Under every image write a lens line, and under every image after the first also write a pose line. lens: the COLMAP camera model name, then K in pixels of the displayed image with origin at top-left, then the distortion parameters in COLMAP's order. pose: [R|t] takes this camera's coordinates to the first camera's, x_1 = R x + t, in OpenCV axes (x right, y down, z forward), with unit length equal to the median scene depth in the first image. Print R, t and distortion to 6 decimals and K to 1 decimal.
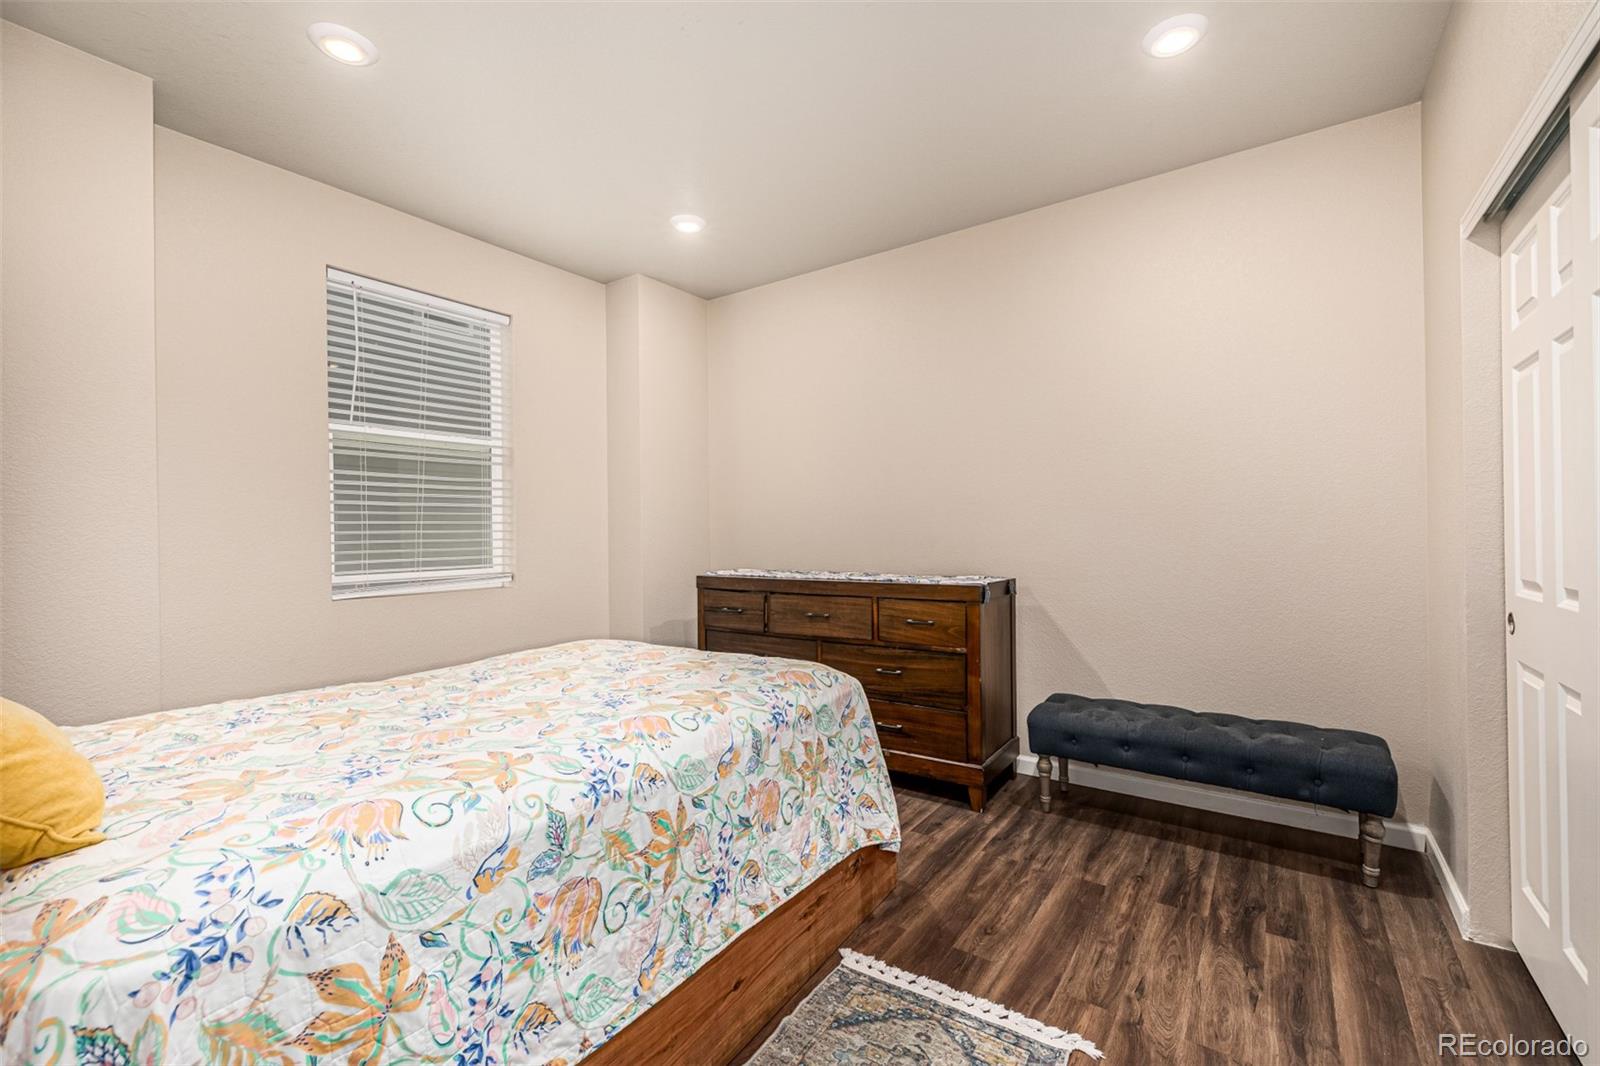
lens RADIAL K [[679.1, 0, 805.1], [0, 679.1, 532.2], [0, 0, 1]] dist [-0.000468, 0.000555]
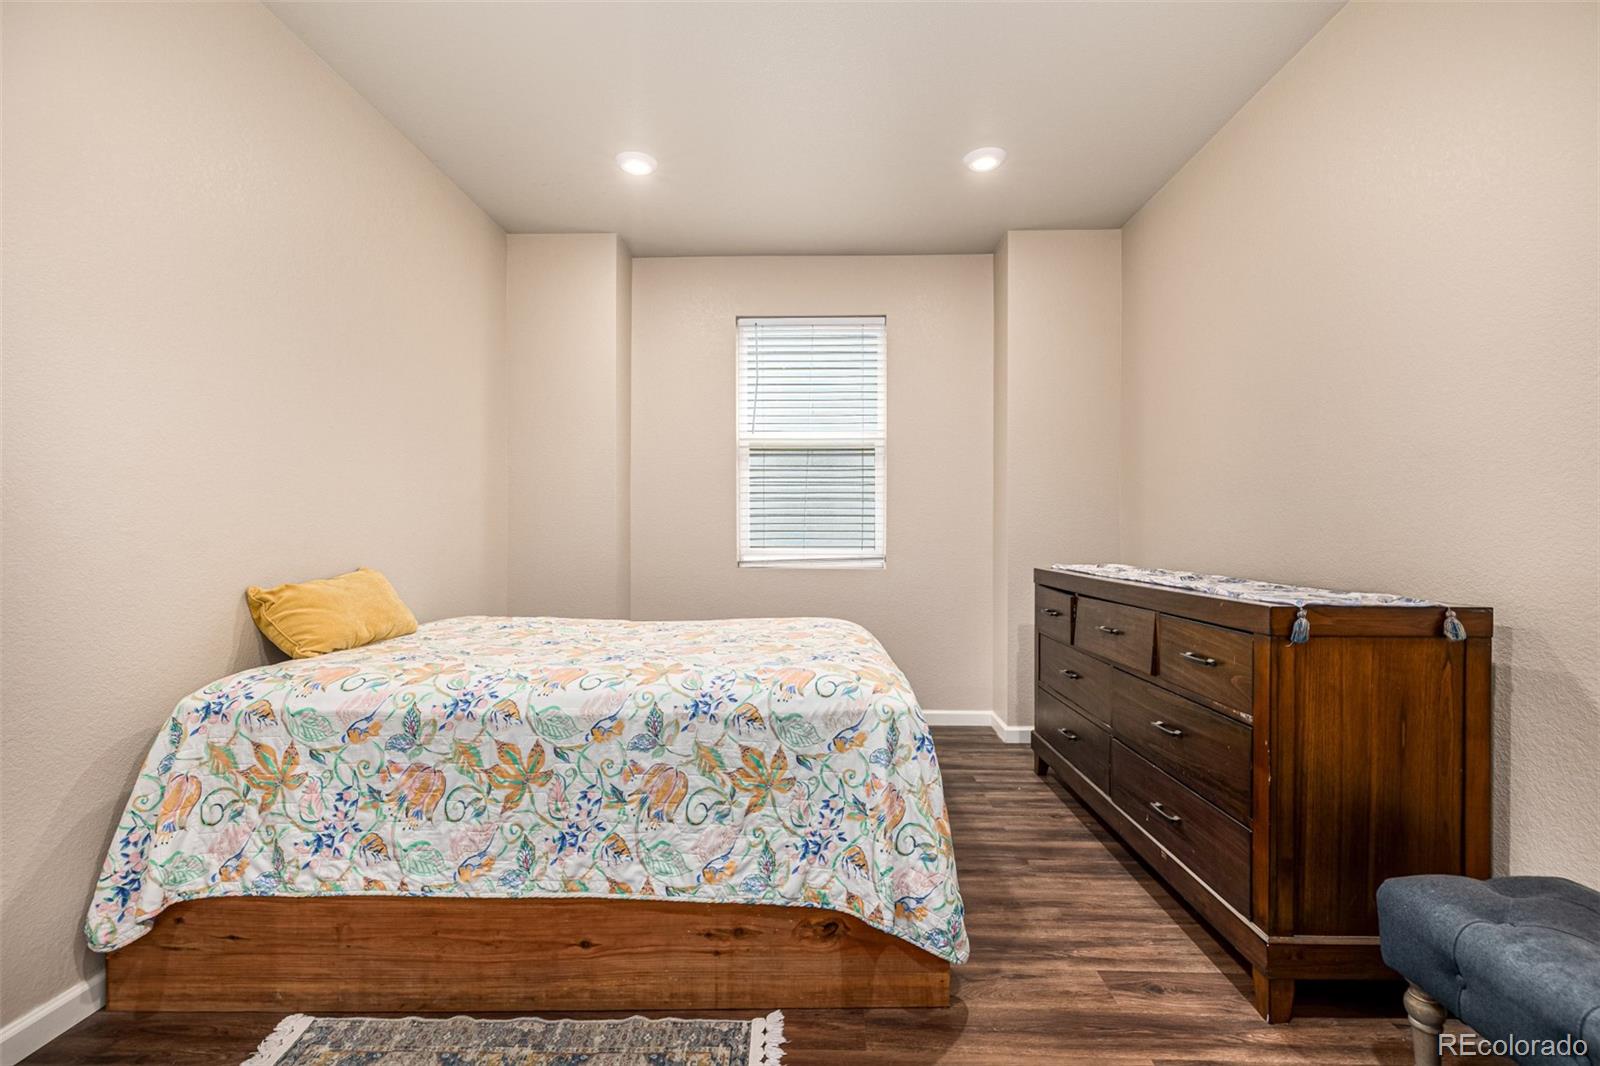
lens RADIAL K [[679.1, 0, 798.7], [0, 679.1, 531.4], [0, 0, 1]] dist [-0.000468, 0.000555]
pose [[0.547947, 0.011858, -0.836429, 1.021055], [-0.007103, 0.999929, 0.009523, 0.033125], [0.836483, 0.000723, 0.547992, 0.776163]]
